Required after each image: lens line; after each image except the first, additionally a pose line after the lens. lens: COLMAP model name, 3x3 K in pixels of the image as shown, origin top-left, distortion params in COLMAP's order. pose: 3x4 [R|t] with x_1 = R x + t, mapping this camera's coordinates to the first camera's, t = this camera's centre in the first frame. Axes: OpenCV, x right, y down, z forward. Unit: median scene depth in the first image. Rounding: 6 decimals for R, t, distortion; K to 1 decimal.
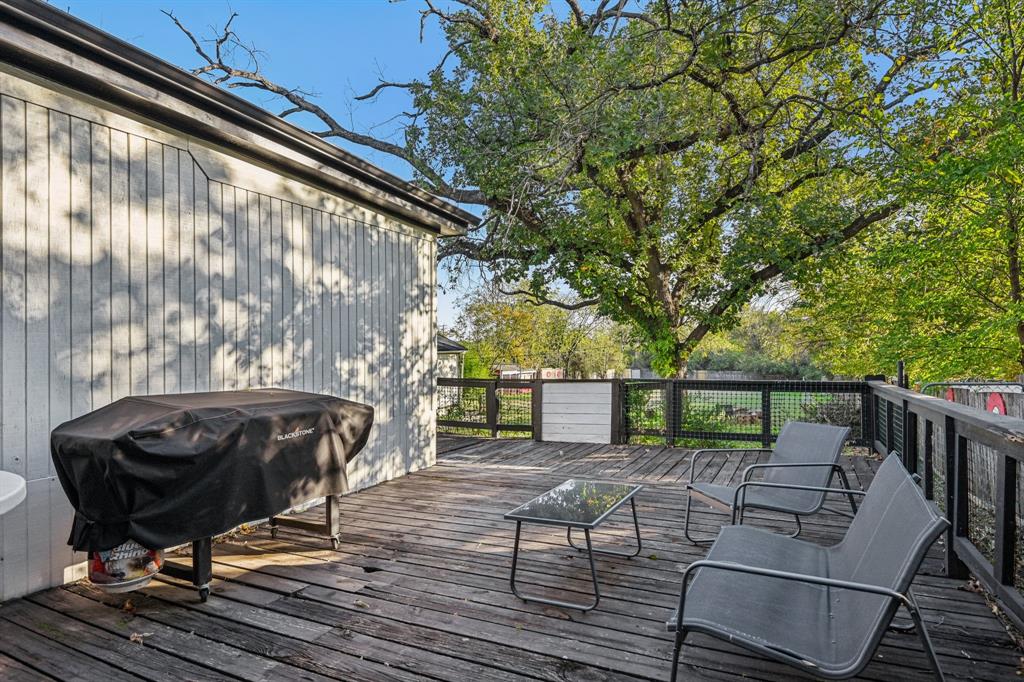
lens RADIAL K [[592.3, 0, 513.1], [0, 592.3, 345.5], [0, 0, 1]] dist [-0.017843, -0.001458]
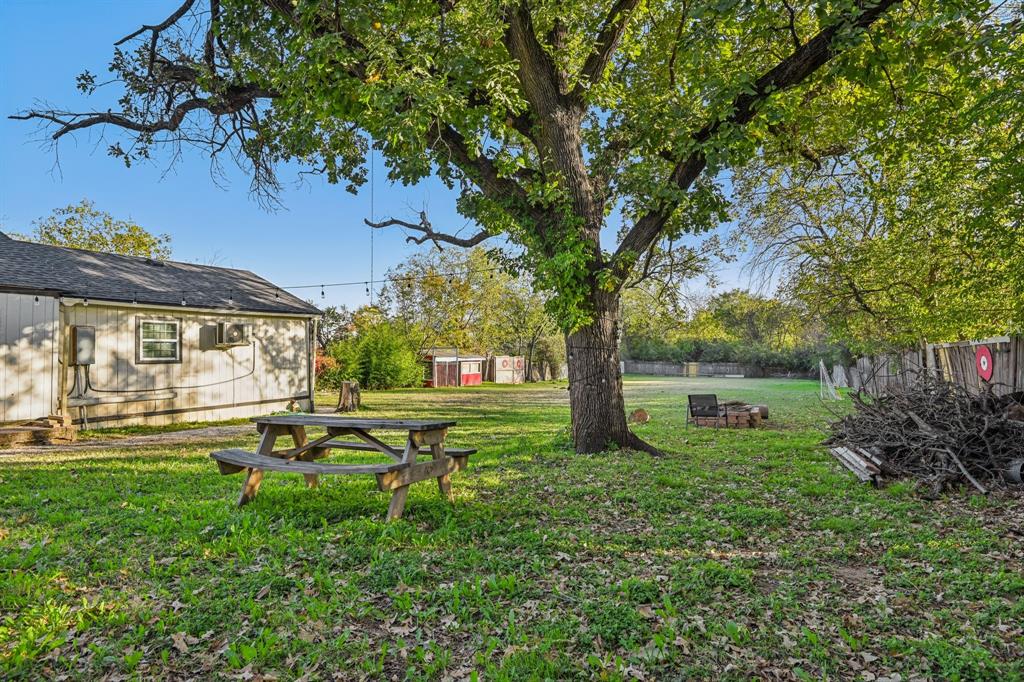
lens RADIAL K [[592.3, 0, 510.1], [0, 592.3, 341.4], [0, 0, 1]] dist [-0.017843, -0.001458]
pose [[0.999998, 0.001864, -0.000171, 0.201451], [-0.001864, 0.999996, -0.002141, 0.059668], [0.000167, 0.002141, 0.999998, 0.507172]]
